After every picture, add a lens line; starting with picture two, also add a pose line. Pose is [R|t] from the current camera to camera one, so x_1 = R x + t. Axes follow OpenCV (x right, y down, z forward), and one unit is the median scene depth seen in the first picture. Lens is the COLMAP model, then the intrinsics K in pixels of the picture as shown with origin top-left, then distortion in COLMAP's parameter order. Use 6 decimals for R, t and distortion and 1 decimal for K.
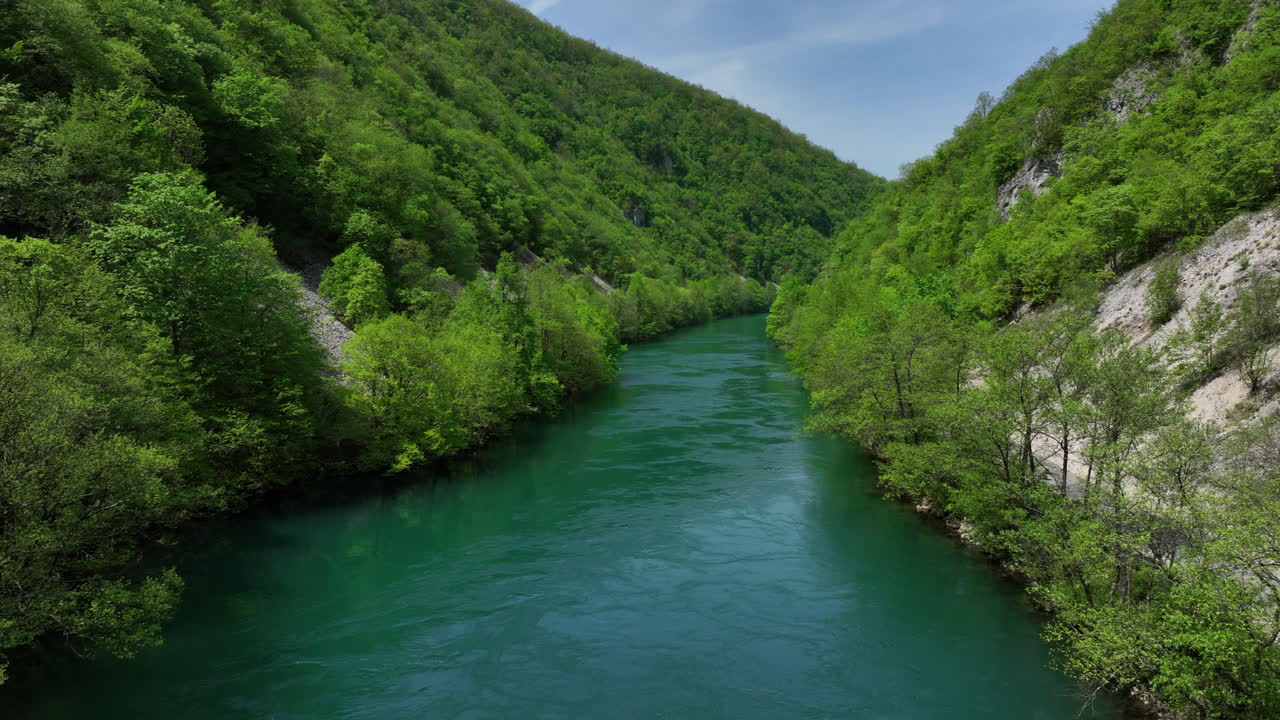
lens RADIAL K [[946.8, 0, 642.4], [0, 946.8, 355.8], [0, 0, 1]] dist [0.017175, -0.001873]
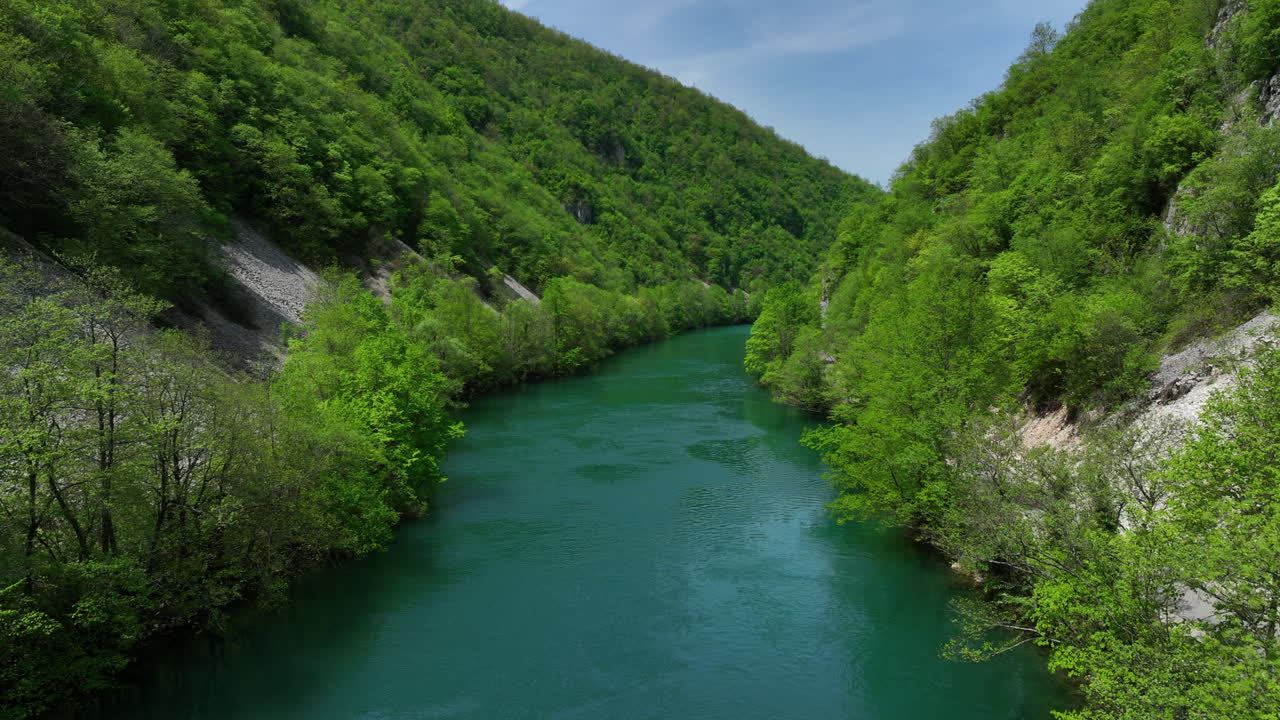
lens RADIAL K [[946.8, 0, 642.2], [0, 946.8, 355.3], [0, 0, 1]] dist [0.017175, -0.001873]
pose [[0.999236, -0.004476, 0.038834, 0.014193], [0.004806, 0.999953, -0.008415, -0.010910], [-0.038794, 0.008595, 0.999210, 0.144720]]
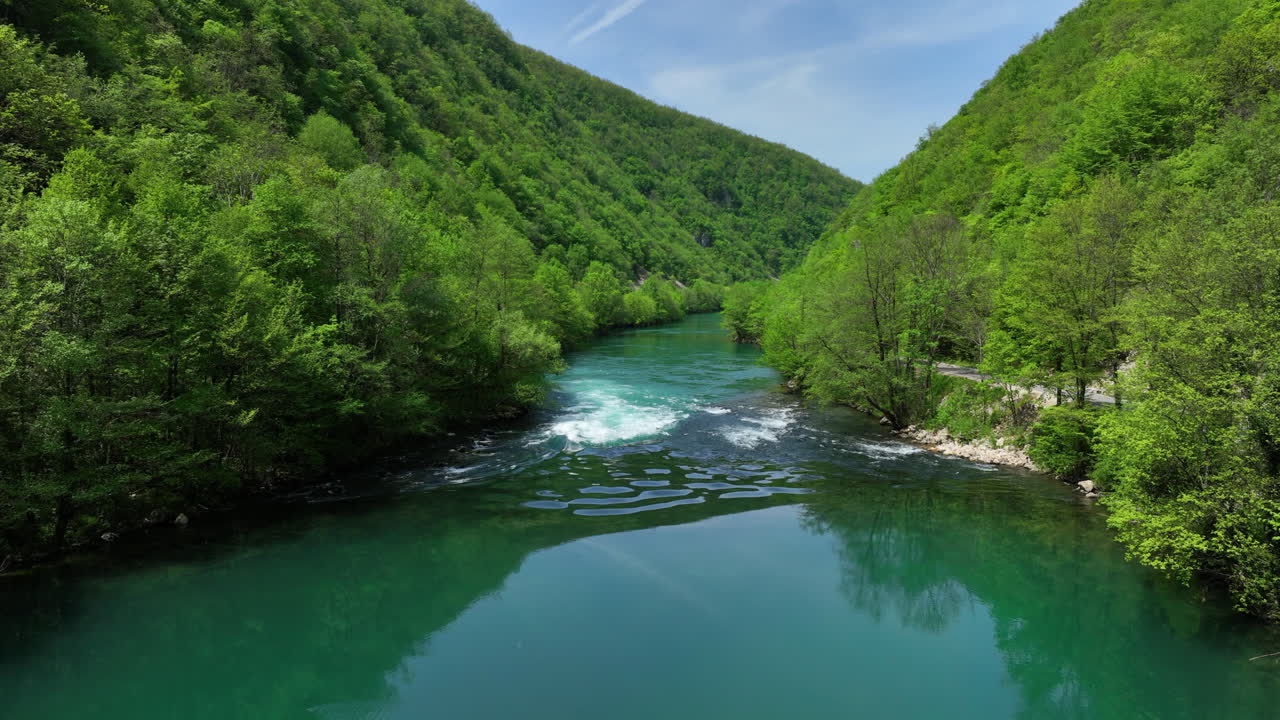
lens RADIAL K [[946.8, 0, 643.8], [0, 946.8, 357.2], [0, 0, 1]] dist [0.017175, -0.001873]
pose [[0.996570, 0.002310, -0.082717, 0.022128], [-0.002297, 0.999997, 0.000253, 0.036053], [0.082717, -0.000063, 0.996573, -0.470835]]
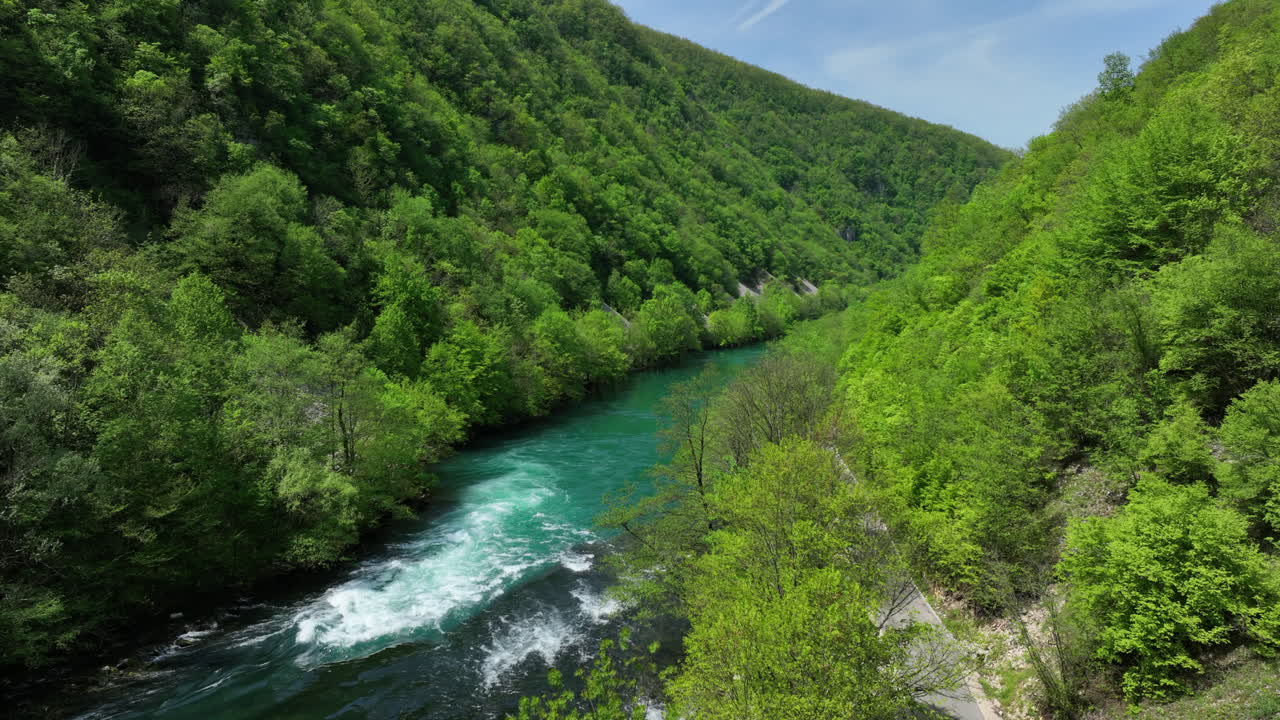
lens RADIAL K [[946.8, 0, 632.2], [0, 946.8, 354.7], [0, 0, 1]] dist [0.017175, -0.001873]
pose [[0.961344, 0.022692, -0.274412, 0.070118], [-0.017913, 0.999641, 0.019910, 0.010389], [0.274766, -0.014225, 0.961406, -0.422678]]
